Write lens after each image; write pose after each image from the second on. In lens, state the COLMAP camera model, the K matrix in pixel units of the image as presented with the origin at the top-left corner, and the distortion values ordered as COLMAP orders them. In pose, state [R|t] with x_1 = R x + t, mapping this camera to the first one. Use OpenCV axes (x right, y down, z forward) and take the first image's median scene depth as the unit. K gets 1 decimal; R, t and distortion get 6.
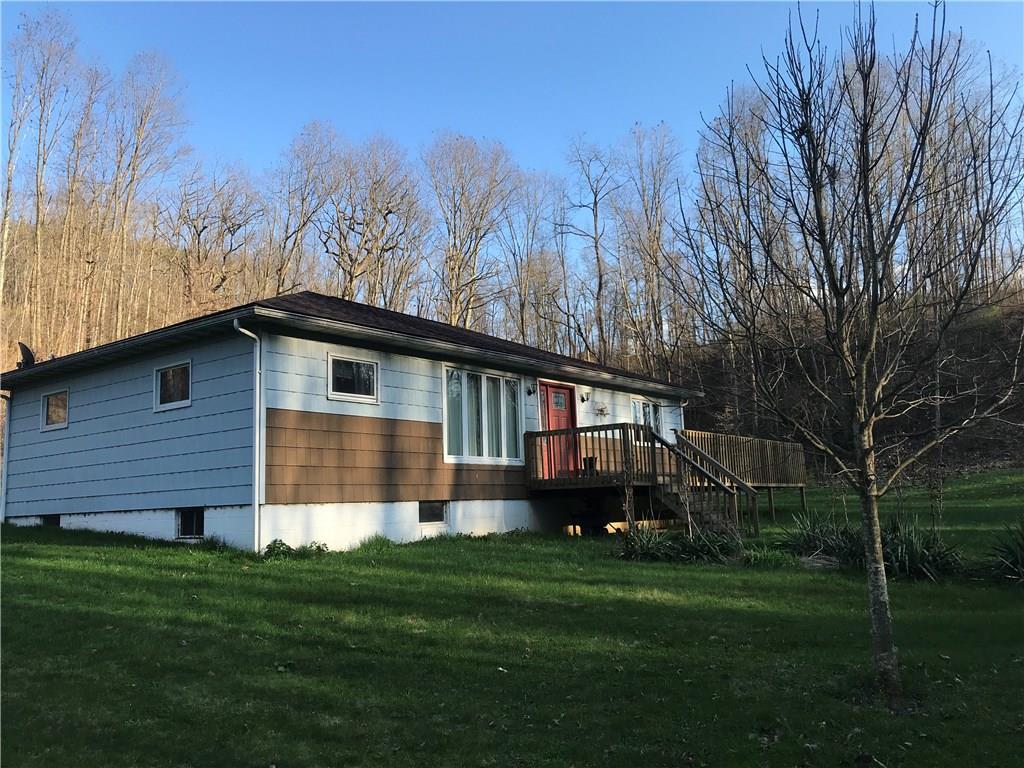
lens RADIAL K [[840.4, 0, 512.0], [0, 840.4, 384.0], [0, 0, 1]] dist [0.018911, 0.000424]
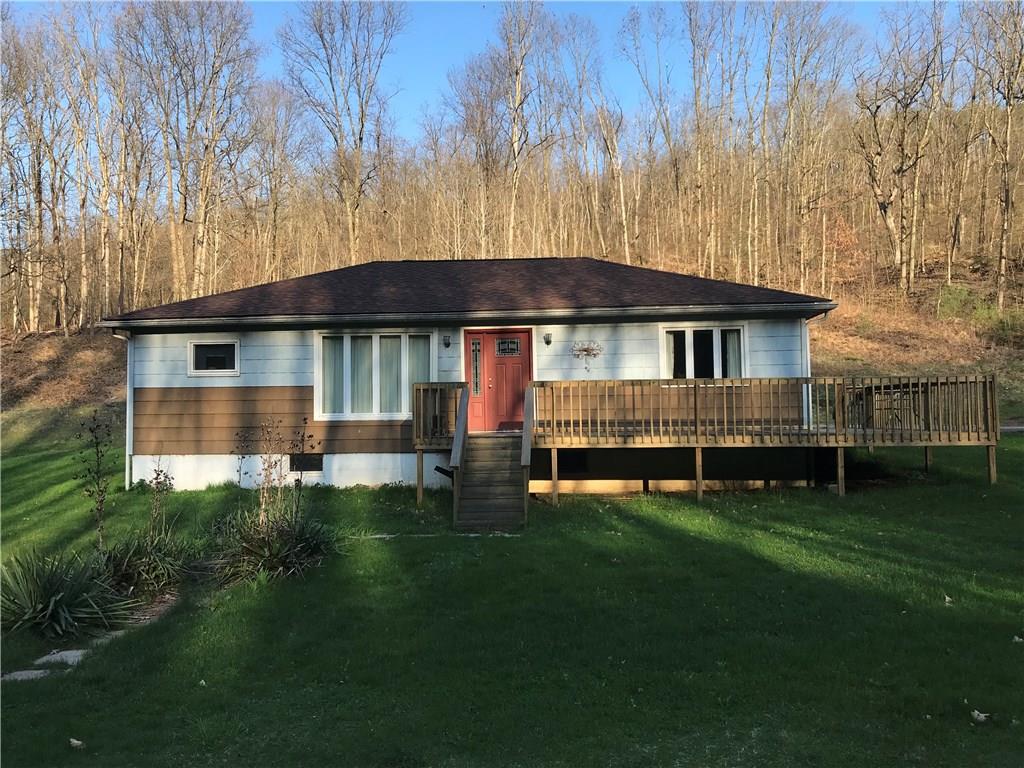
lens RADIAL K [[847.8, 0, 512.0], [0, 847.8, 384.0], [0, 0, 1]] dist [-0.012656, 0.082700]
pose [[0.548001, -0.017350, -0.836298, 1.094574], [0.114379, 0.991948, 0.054370, 0.014462], [0.828621, -0.125450, 0.545573, 0.651256]]
